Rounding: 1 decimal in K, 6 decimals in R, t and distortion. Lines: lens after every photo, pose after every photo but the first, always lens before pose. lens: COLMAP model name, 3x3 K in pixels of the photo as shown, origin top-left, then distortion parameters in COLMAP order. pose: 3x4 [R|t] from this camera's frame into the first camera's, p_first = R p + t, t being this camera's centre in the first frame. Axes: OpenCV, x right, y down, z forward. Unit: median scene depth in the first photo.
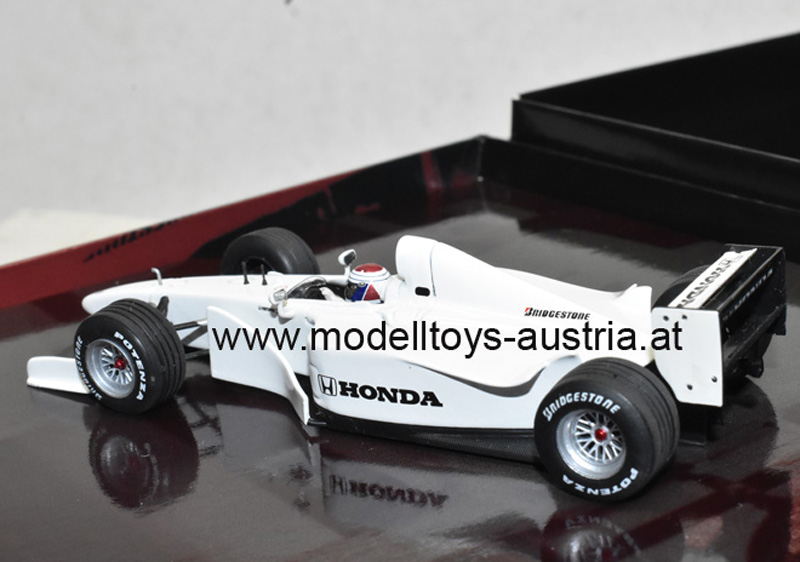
lens RADIAL K [[1506.1, 0, 400.0], [0, 1506.1, 281.0], [0, 0, 1]] dist [-0.013814, -0.060222]
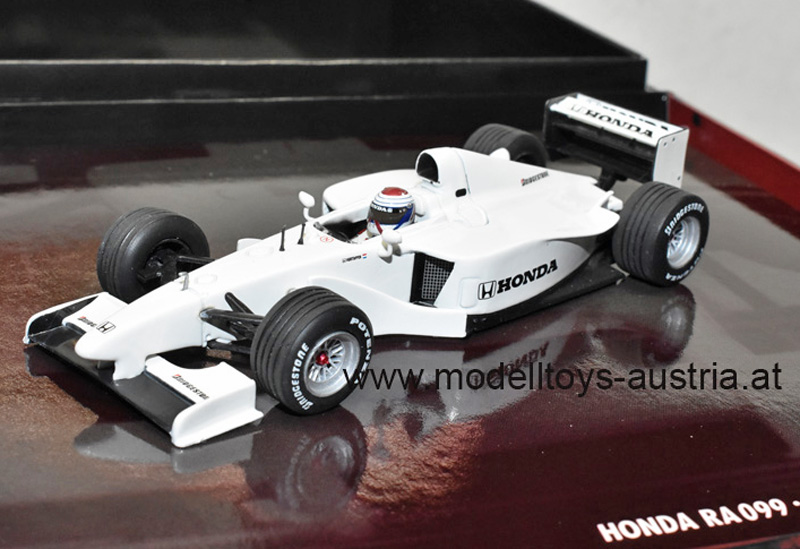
lens RADIAL K [[1458.6, 0, 376.1], [0, 1458.6, 303.4], [0, 0, 1]] dist [-0.026413, -0.020952]
pose [[0.280138, -0.293906, 0.913861, -1.066298], [0.222783, 0.945892, 0.235915, -0.193734], [-0.933751, 0.137503, 0.330458, 0.746640]]
